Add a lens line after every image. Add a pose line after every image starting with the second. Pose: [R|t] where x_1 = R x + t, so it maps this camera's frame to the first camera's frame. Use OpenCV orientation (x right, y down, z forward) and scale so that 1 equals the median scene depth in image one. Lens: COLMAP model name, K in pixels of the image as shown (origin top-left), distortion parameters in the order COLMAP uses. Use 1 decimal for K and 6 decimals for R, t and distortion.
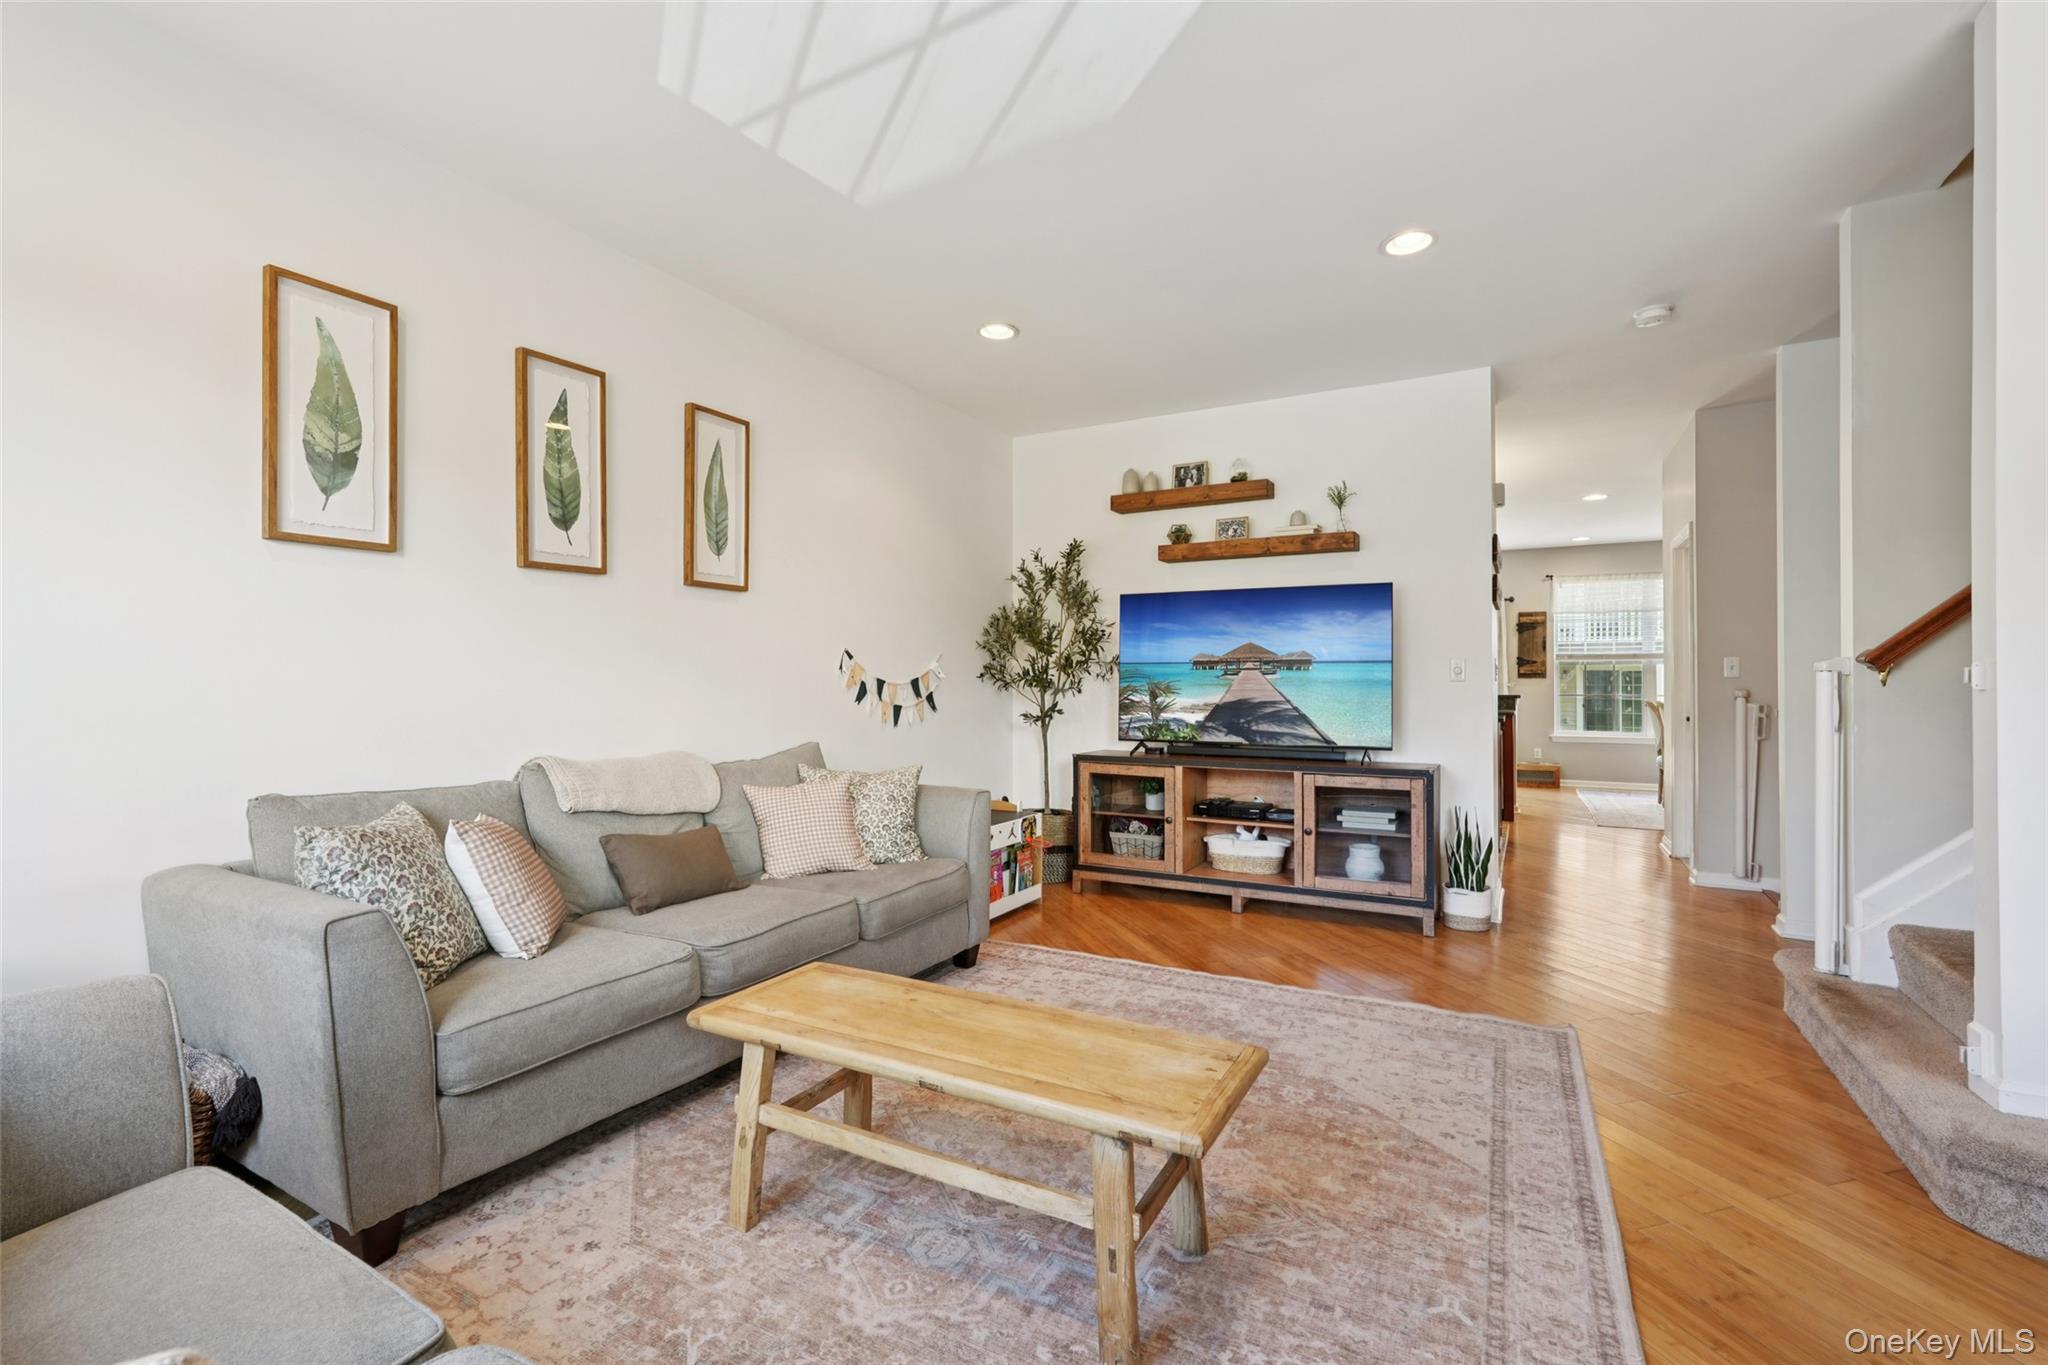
lens RADIAL K [[898.7, 0, 1023.6], [0, 898.7, 685.4], [0, 0, 1]] dist [-0.006813, 0.005017]
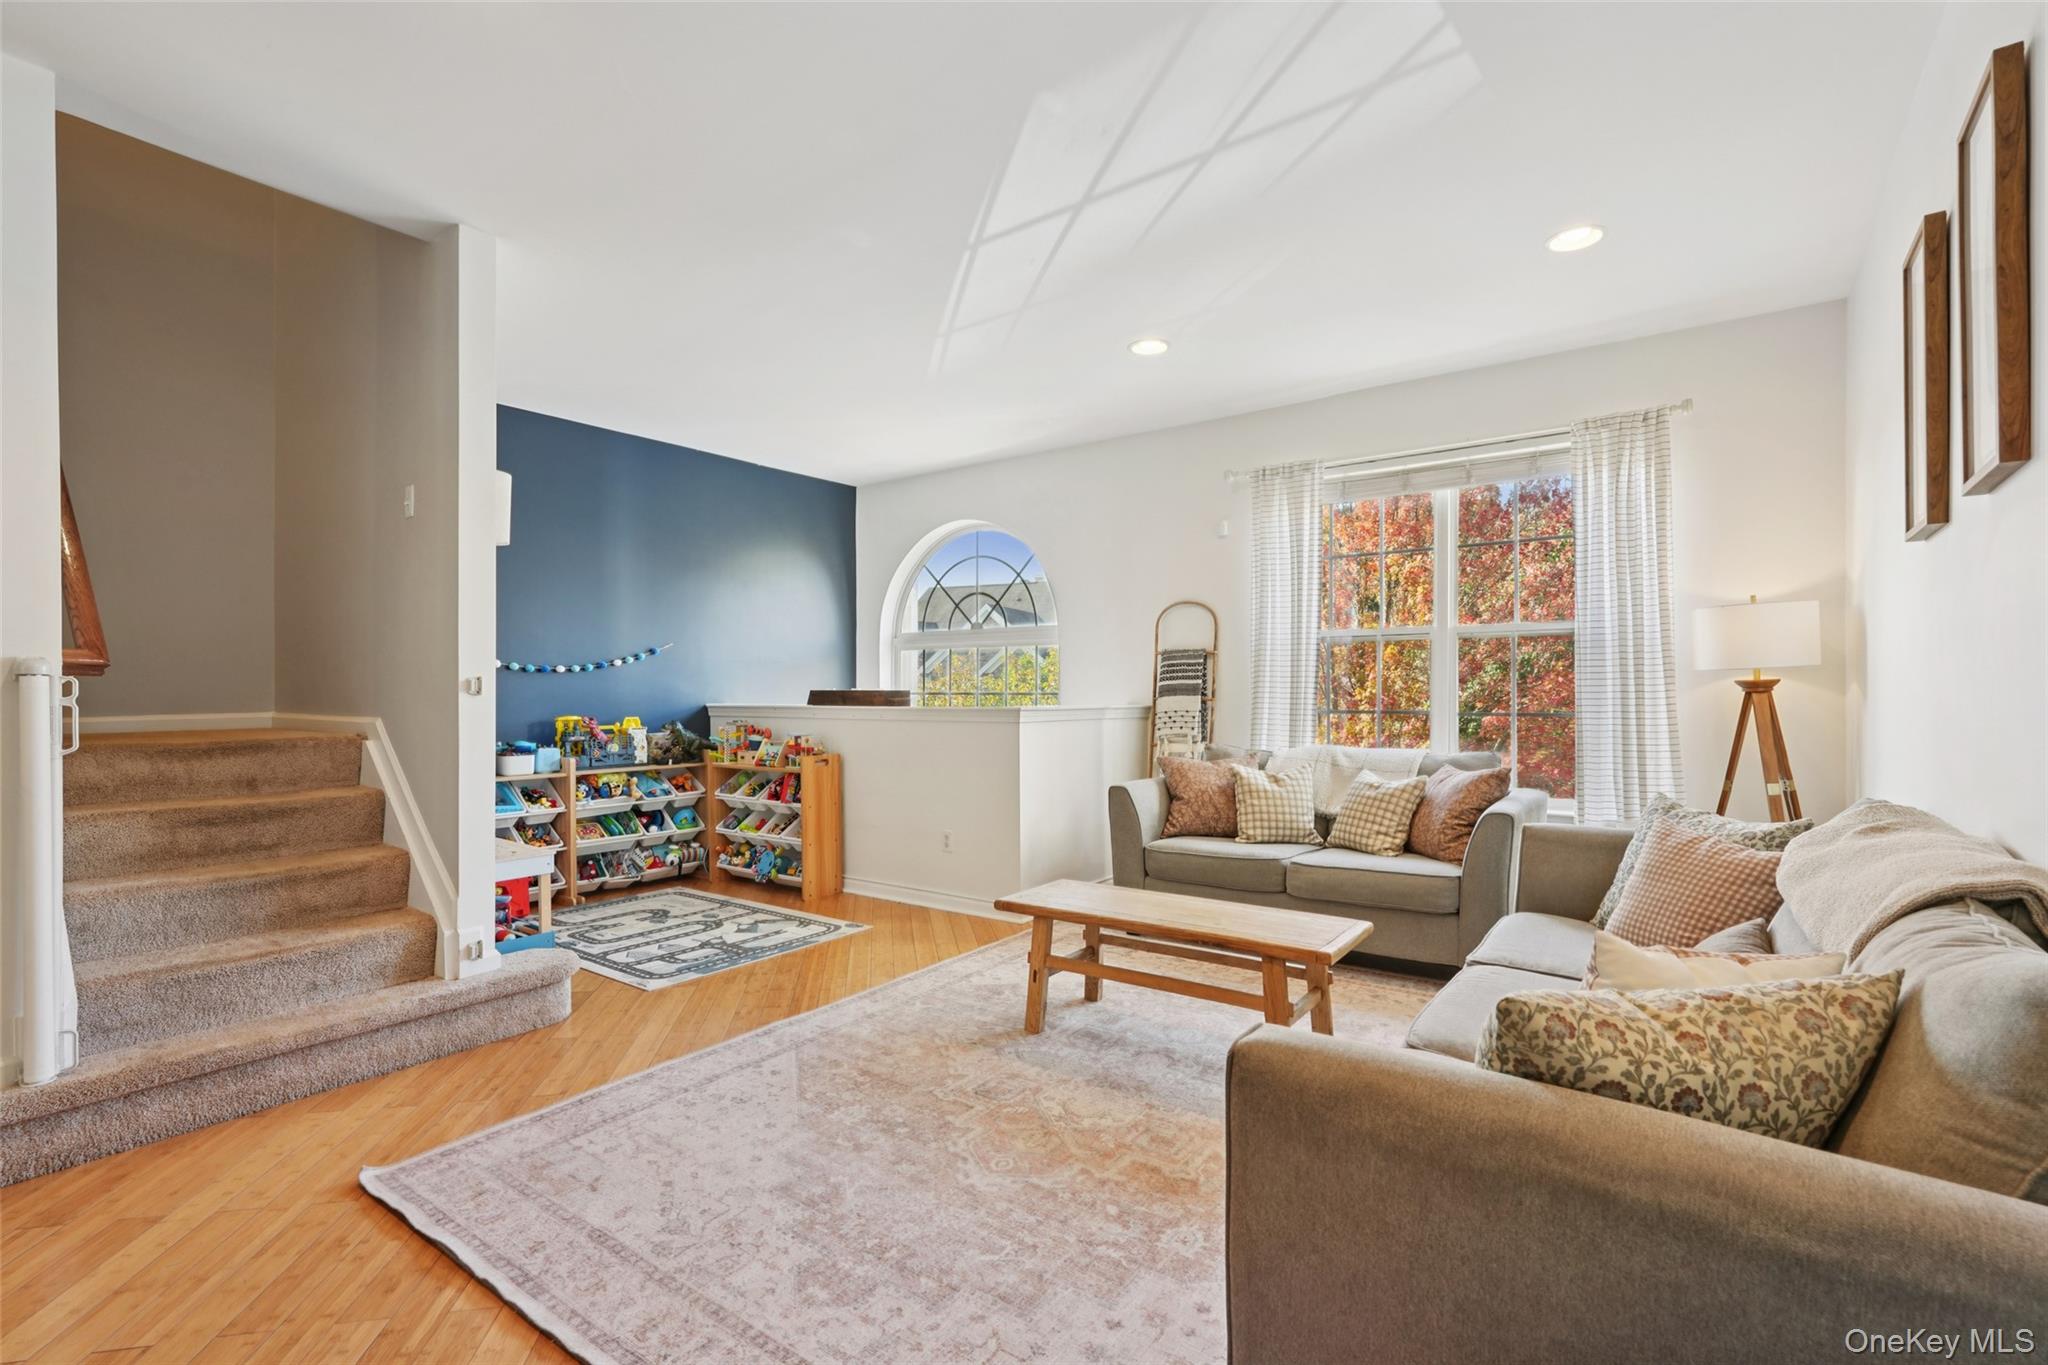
lens RADIAL K [[898.7, 0, 1006.6], [0, 898.7, 692.9], [0, 0, 1]] dist [-0.006813, 0.005017]
pose [[-0.988788, 0.004018, 0.149274, -0.011229], [0.003925, 0.999992, -0.000915, -0.001056], [-0.149276, -0.000319, -0.988795, 1.930398]]
